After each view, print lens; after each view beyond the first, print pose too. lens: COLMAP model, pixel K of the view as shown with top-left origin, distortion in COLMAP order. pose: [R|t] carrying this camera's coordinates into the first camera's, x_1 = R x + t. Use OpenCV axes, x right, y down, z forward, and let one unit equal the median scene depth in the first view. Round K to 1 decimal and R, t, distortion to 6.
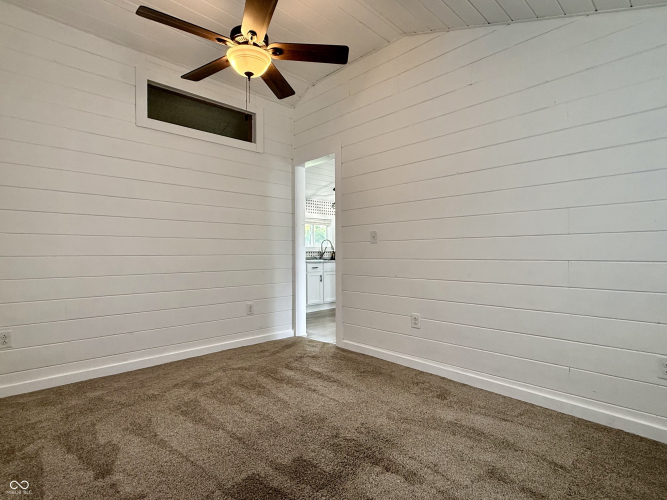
lens RADIAL K [[350.0, 0, 333.0], [0, 350.0, 251.9], [0, 0, 1]] dist [-0.000406, 0.000179]
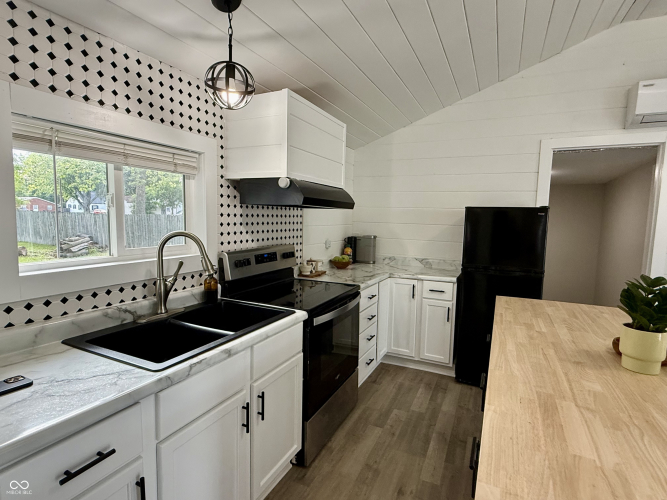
lens RADIAL K [[350.0, 0, 331.9], [0, 350.0, 249.1], [0, 0, 1]] dist [-0.000406, 0.000179]
pose [[0.934303, -0.012800, 0.356249, -0.007794], [-0.026002, 0.994246, 0.103914, -0.050069], [-0.355529, -0.106350, 0.928595, 0.733034]]
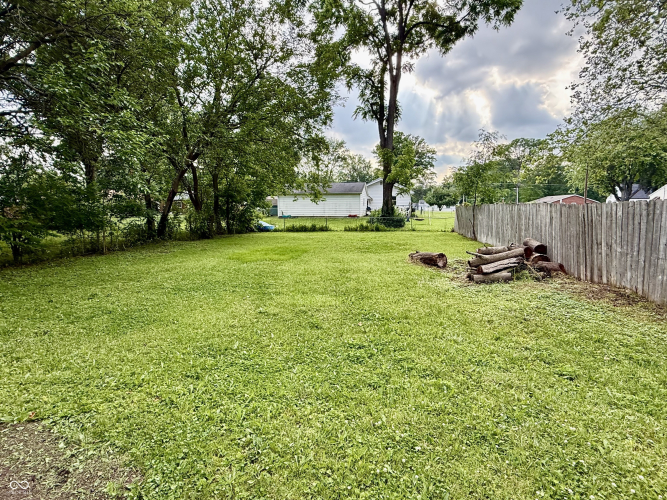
lens RADIAL K [[364.5, 0, 333.6], [0, 364.5, 250.1], [0, 0, 1]] dist [-0.002161, -0.000727]
pose [[0.577308, 0.096348, -0.810822, -0.010195], [0.005575, 0.992526, 0.121909, -0.045199], [0.816508, -0.074900, 0.572456, 0.868109]]
